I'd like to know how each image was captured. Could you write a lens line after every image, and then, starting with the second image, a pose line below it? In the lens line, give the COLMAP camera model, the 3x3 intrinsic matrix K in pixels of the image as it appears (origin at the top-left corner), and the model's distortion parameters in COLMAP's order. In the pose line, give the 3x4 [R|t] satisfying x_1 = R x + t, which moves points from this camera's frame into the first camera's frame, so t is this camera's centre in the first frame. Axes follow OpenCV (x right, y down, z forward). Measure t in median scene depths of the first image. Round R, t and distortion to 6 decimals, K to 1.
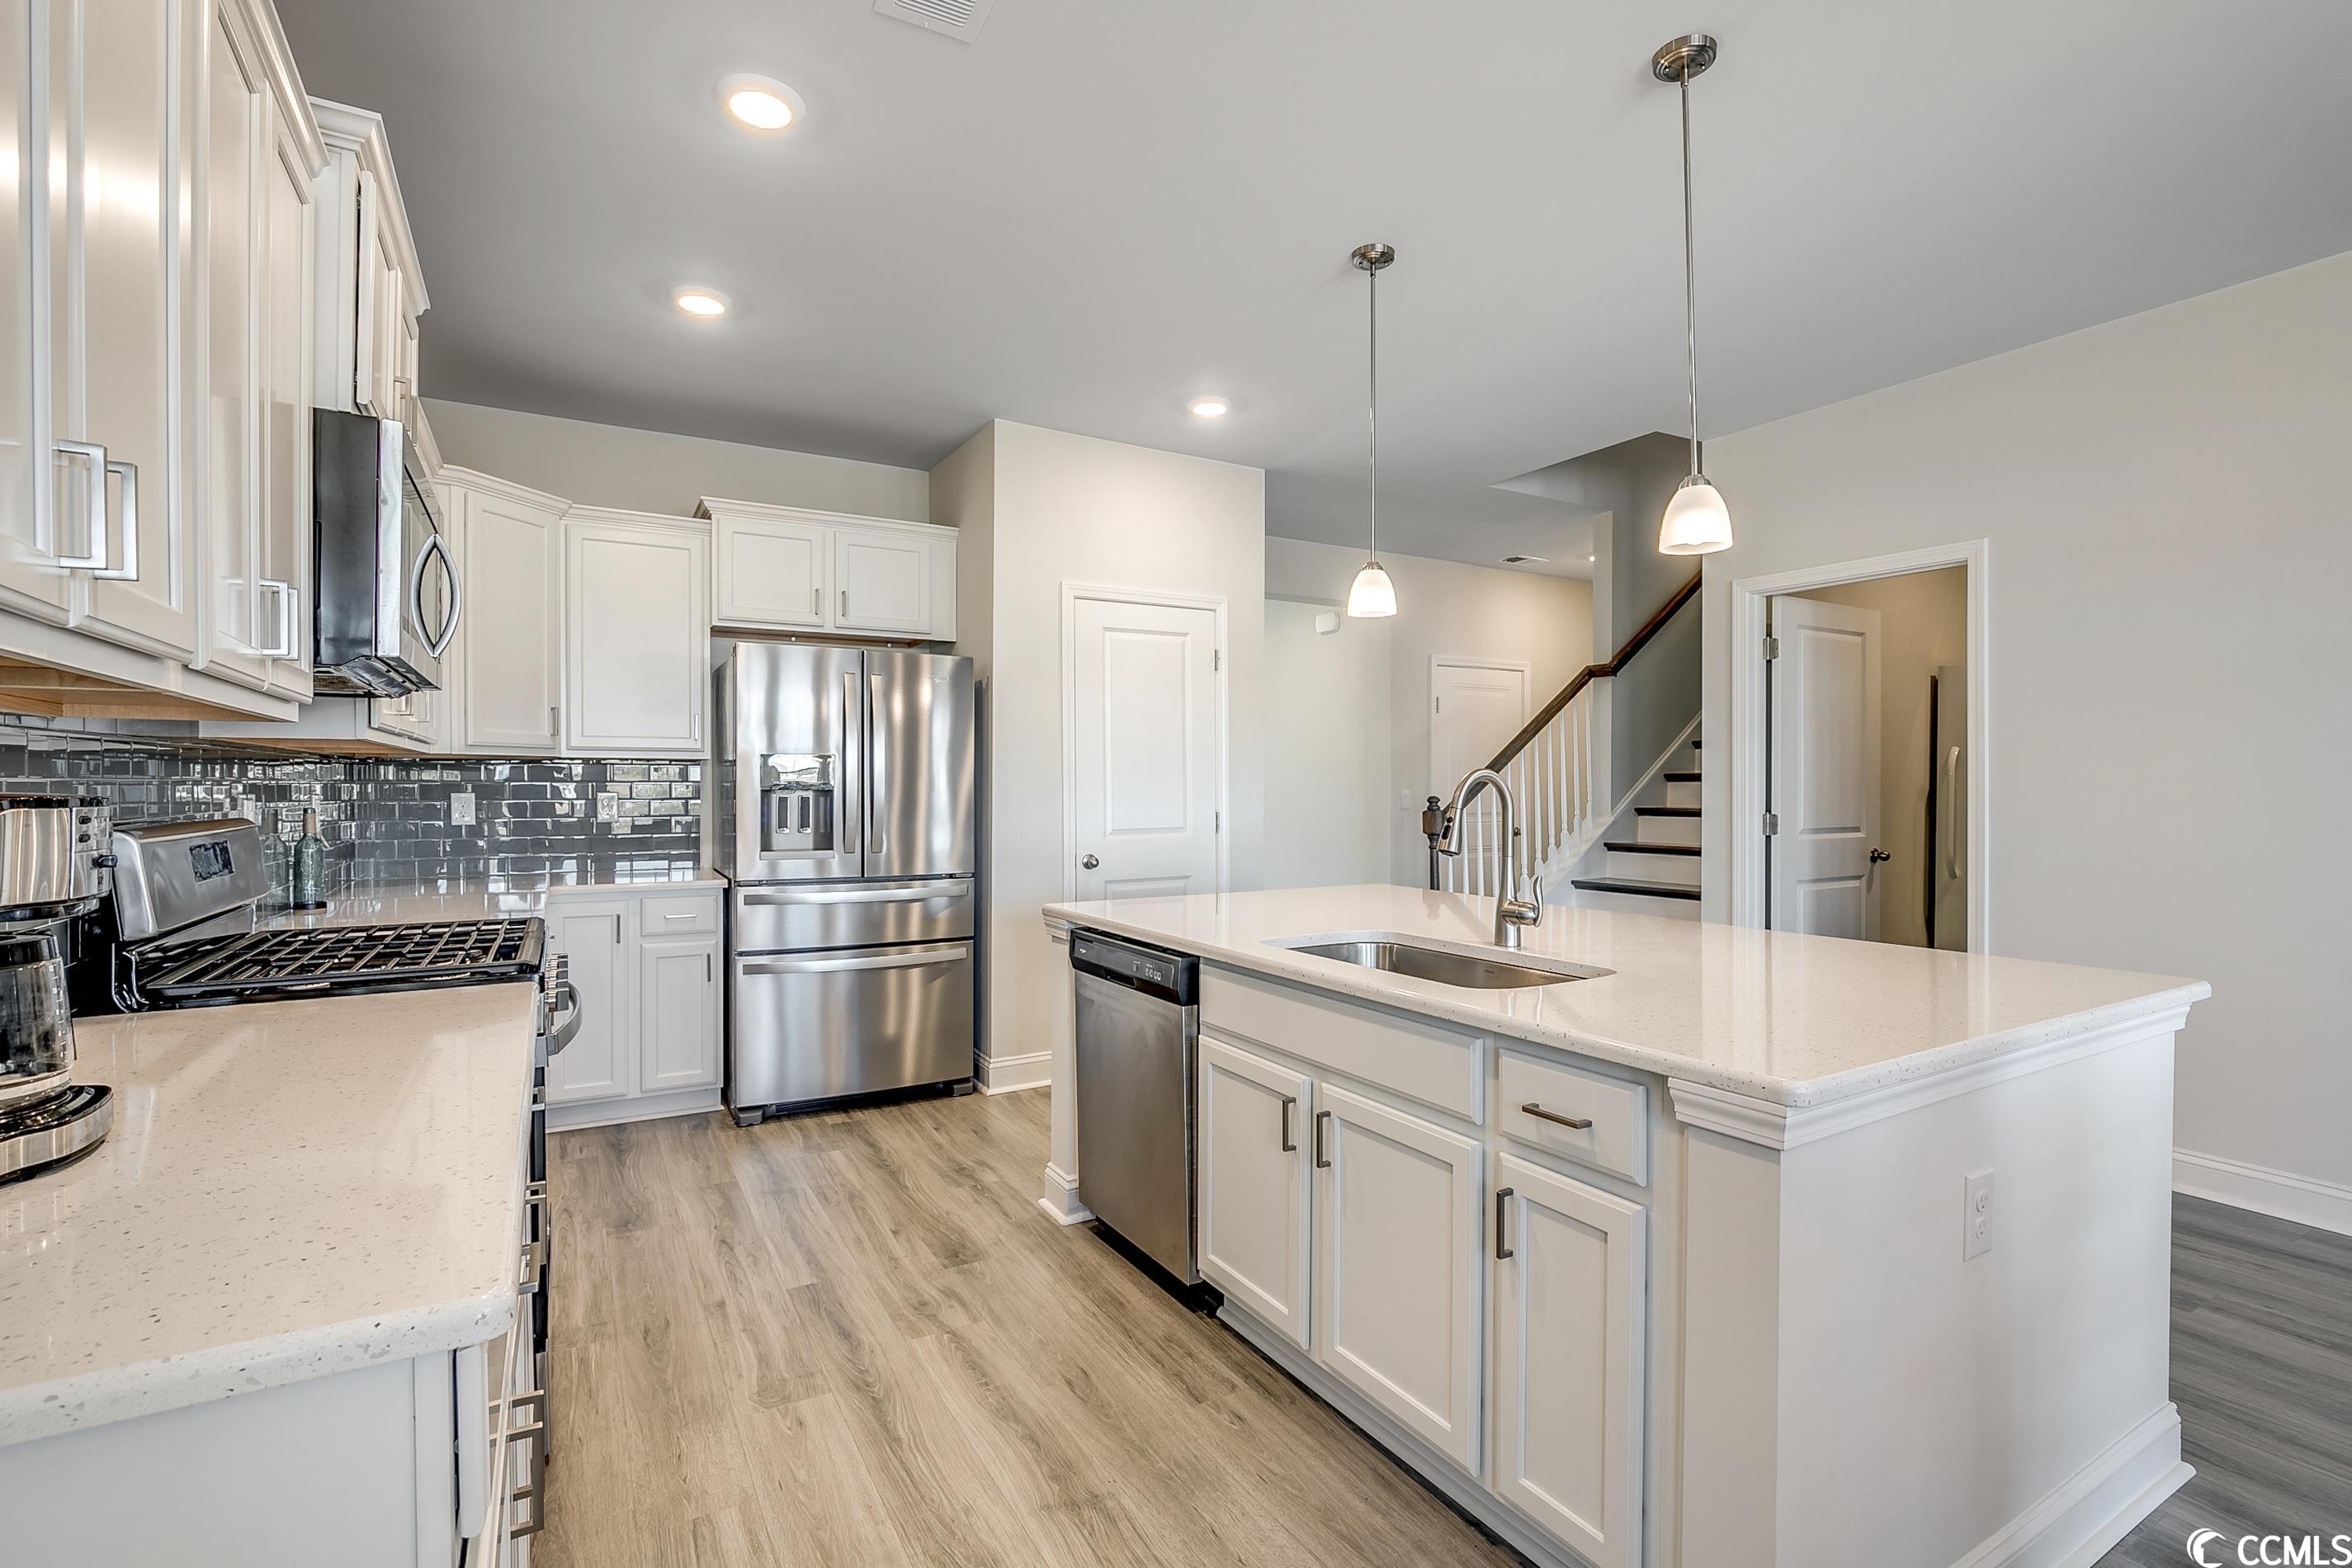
lens RADIAL K [[1080.6, 0, 1176.0], [0, 1080.6, 784.0], [0, 0, 1]] dist [0.011851, -0.000321]
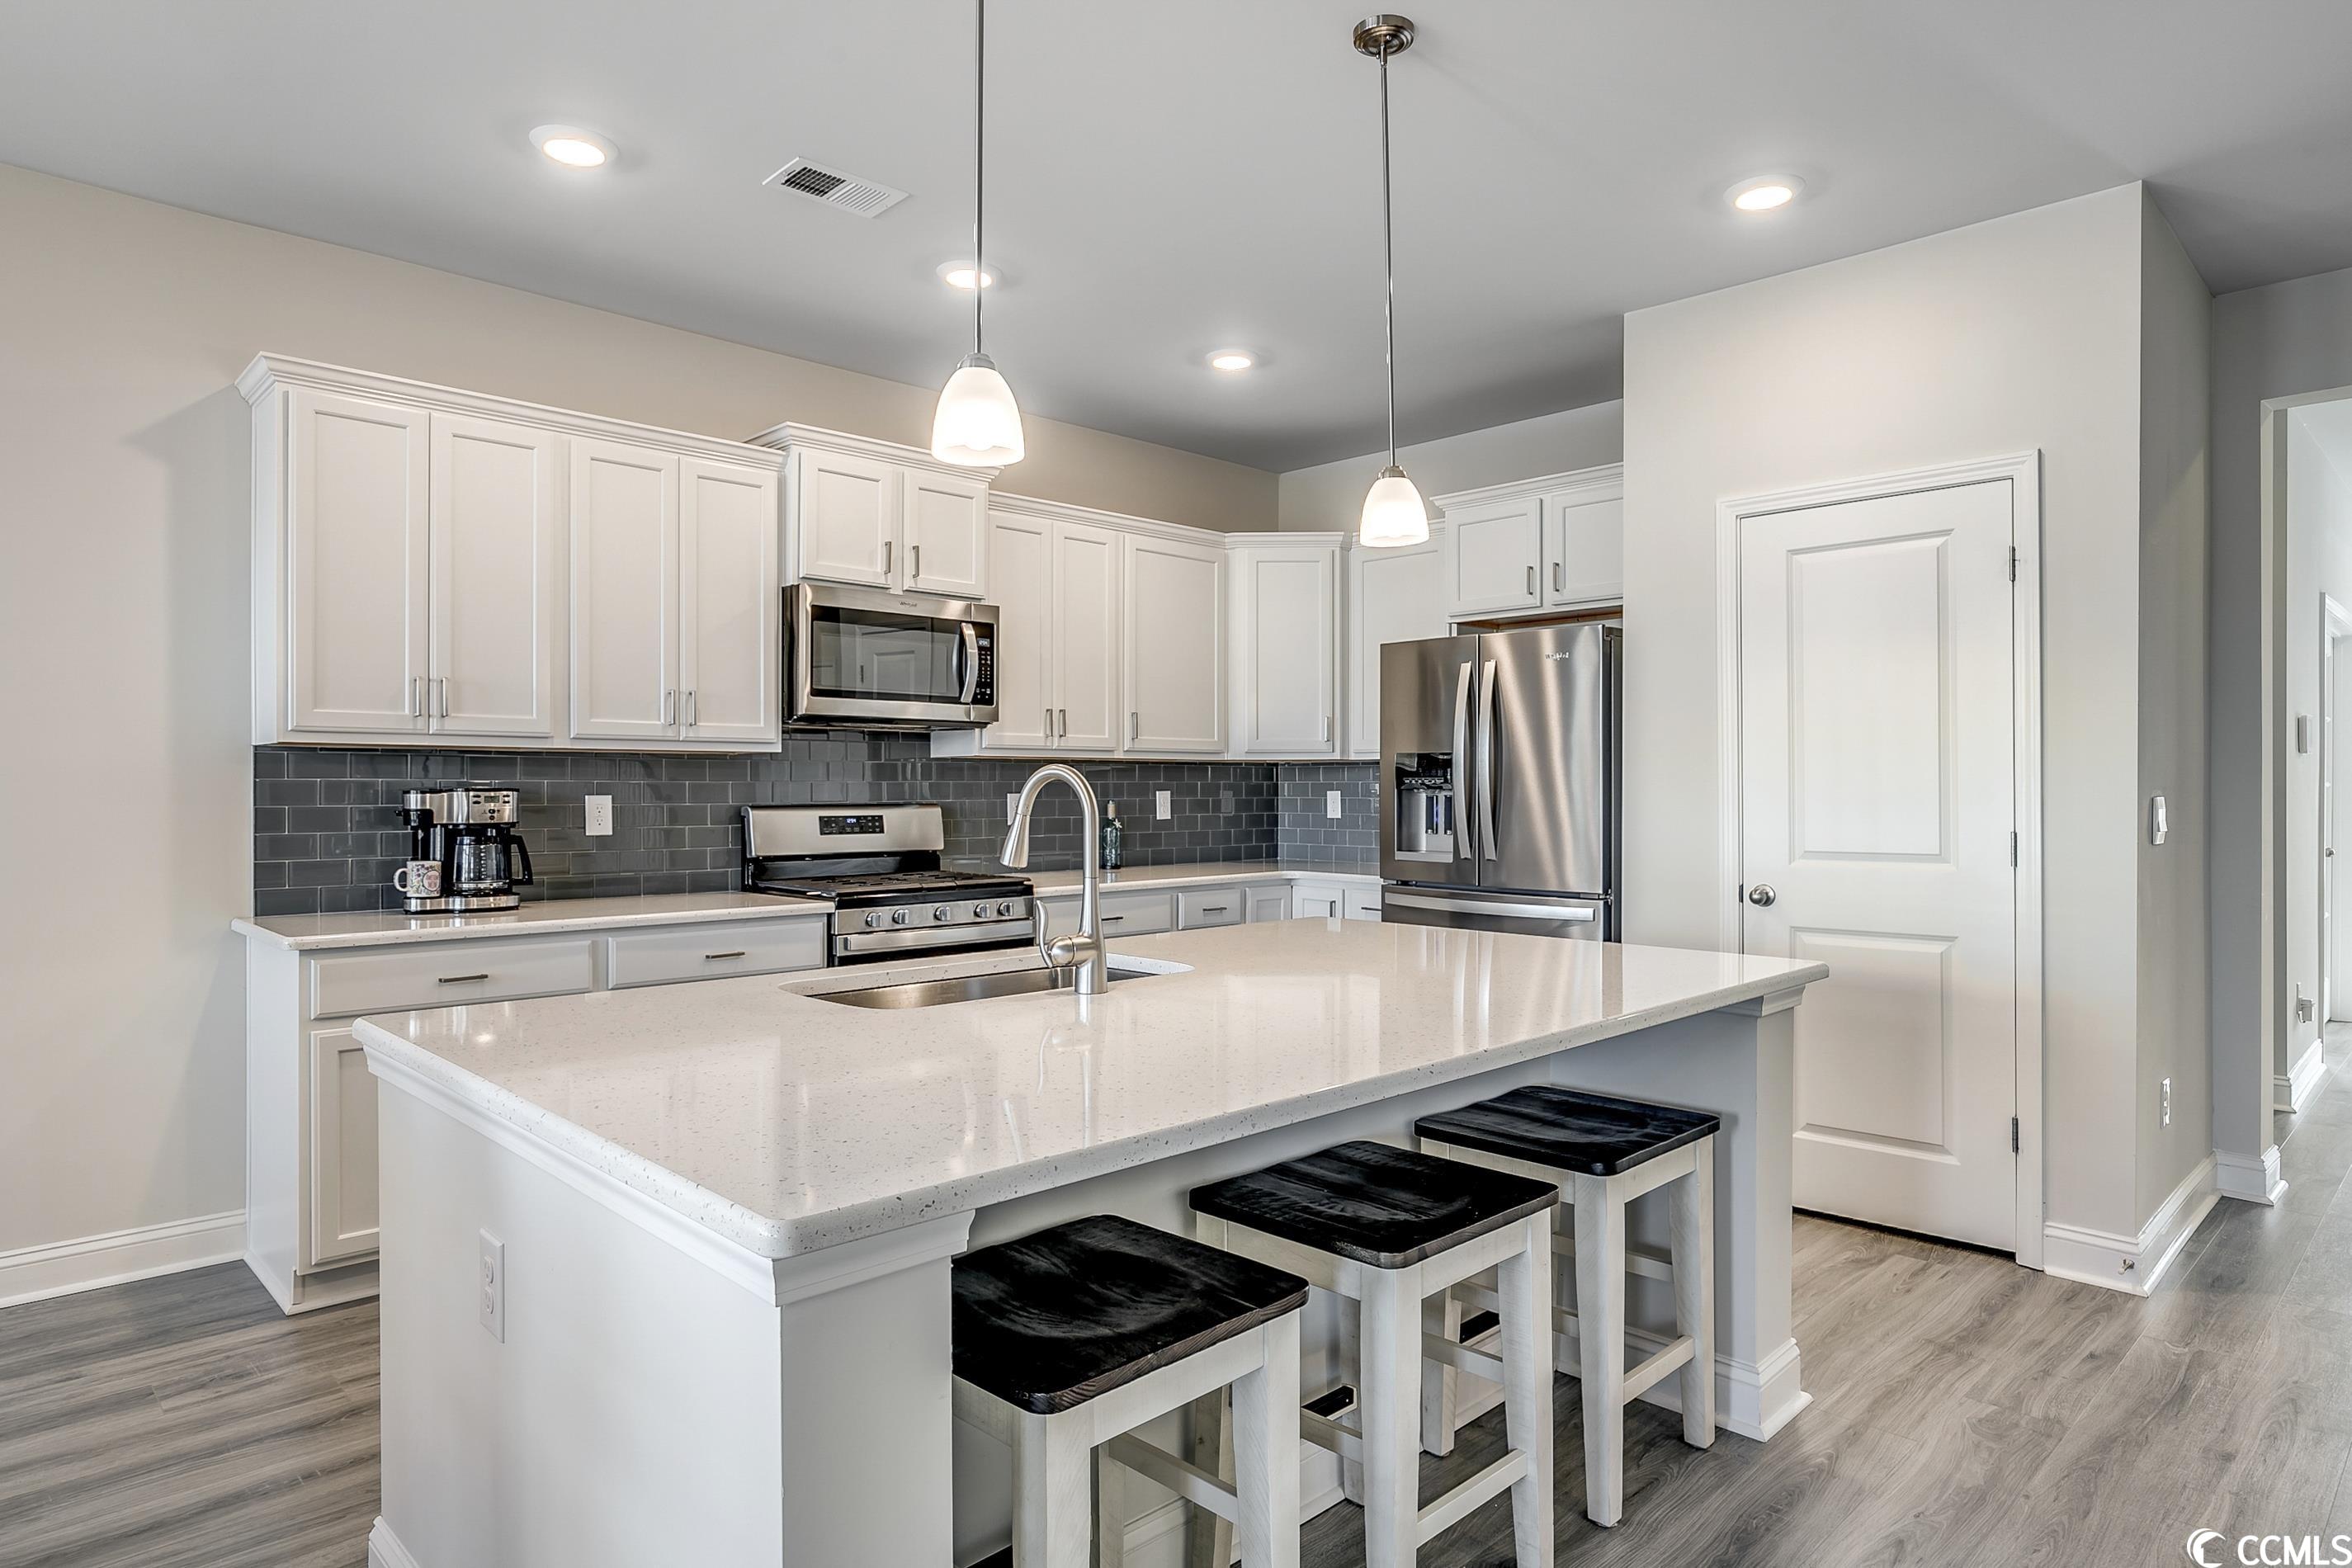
lens RADIAL K [[1325.5, 0, 1176.0], [0, 1325.5, 784.0], [0, 0, 1]] dist [0.054703, 0.000650]
pose [[0.246271, 0.000267, -0.969201, 1.251767], [-0.005363, 0.999985, -0.001087, 0.007545], [0.969186, 0.005465, 0.246269, 0.816357]]
